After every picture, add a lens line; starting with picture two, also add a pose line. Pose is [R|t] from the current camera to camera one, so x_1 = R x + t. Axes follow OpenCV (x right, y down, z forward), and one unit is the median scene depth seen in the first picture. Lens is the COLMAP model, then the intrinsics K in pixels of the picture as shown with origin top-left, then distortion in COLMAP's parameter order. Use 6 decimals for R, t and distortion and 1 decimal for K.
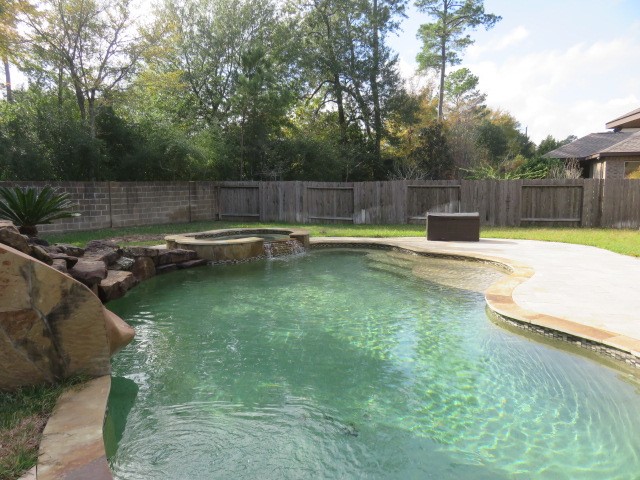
lens RADIAL K [[481.1, 0, 316.1], [0, 481.1, 239.5], [0, 0, 1]] dist [0.006288, -0.019981]
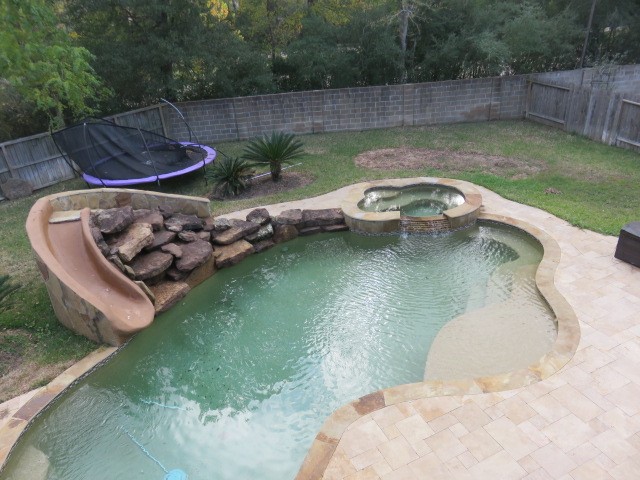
lens RADIAL K [[481.1, 0, 318.3], [0, 481.1, 242.7], [0, 0, 1]] dist [0.006288, -0.019981]
pose [[0.636897, 0.335858, -0.693946, 0.330852], [-0.031069, 0.910570, 0.412185, -0.236729], [0.770322, -0.240960, 0.590374, 0.105589]]
